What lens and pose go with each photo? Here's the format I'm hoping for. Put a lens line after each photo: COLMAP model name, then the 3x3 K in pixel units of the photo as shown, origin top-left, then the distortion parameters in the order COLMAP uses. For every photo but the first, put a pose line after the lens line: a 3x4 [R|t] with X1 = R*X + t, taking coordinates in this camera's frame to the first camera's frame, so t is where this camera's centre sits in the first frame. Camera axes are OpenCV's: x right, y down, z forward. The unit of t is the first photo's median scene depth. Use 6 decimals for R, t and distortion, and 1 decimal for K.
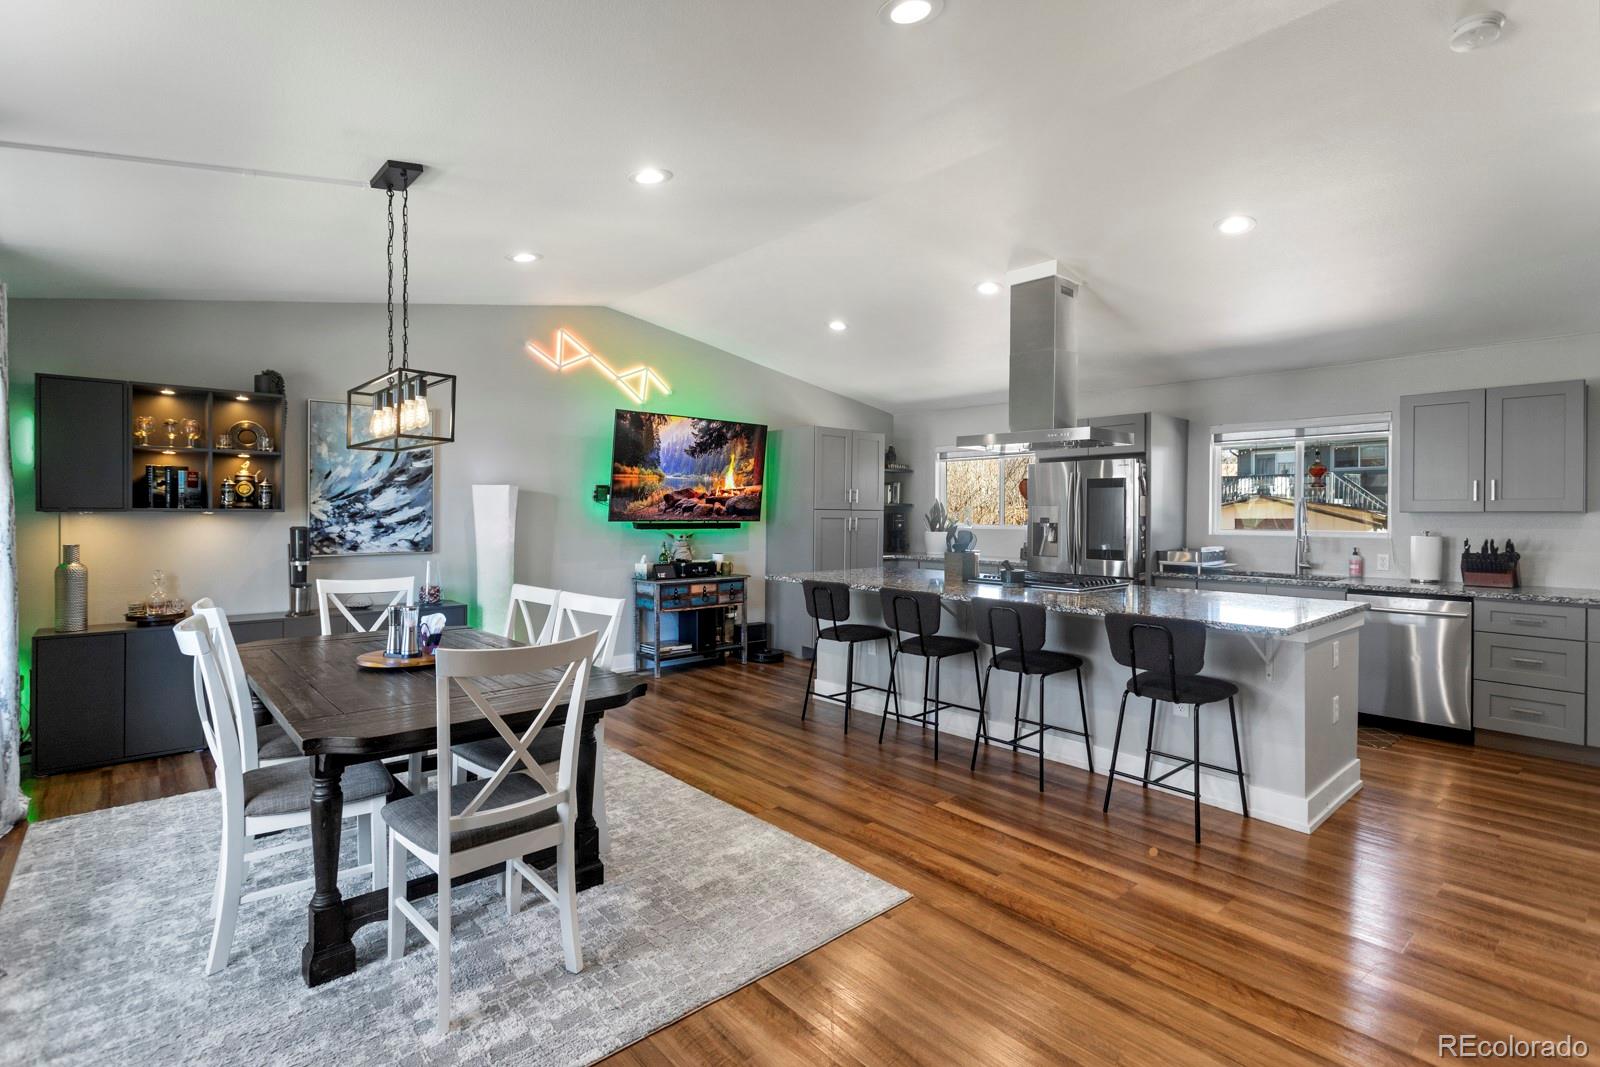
lens RADIAL K [[759.5, 0, 796.3], [0, 759.5, 516.3], [0, 0, 1]] dist [0.000779, 0.001427]
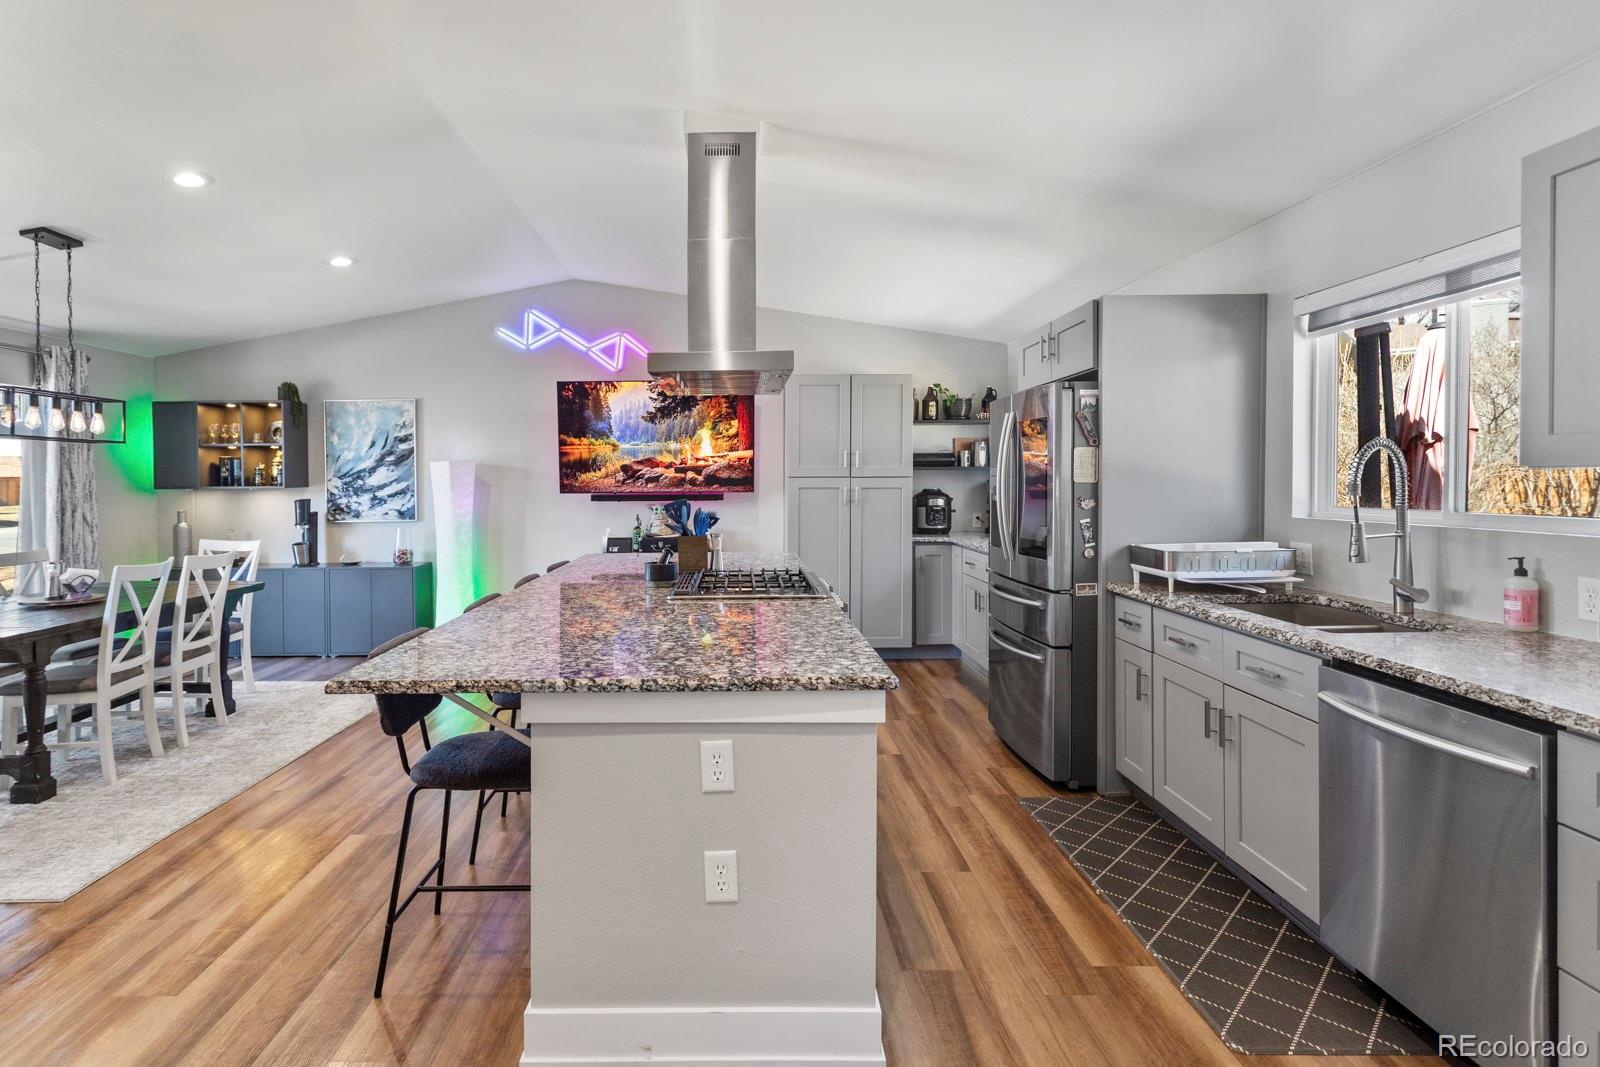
lens RADIAL K [[797.7, 0, 727.4], [0, 797.7, 486.7], [0, 0, 1]] dist [-0.000884, 0.000959]
pose [[0.741048, -0.007532, -0.671410, 0.725718], [0.010379, 0.999946, 0.000239, -0.000211], [0.671372, -0.007146, 0.741086, 0.421910]]
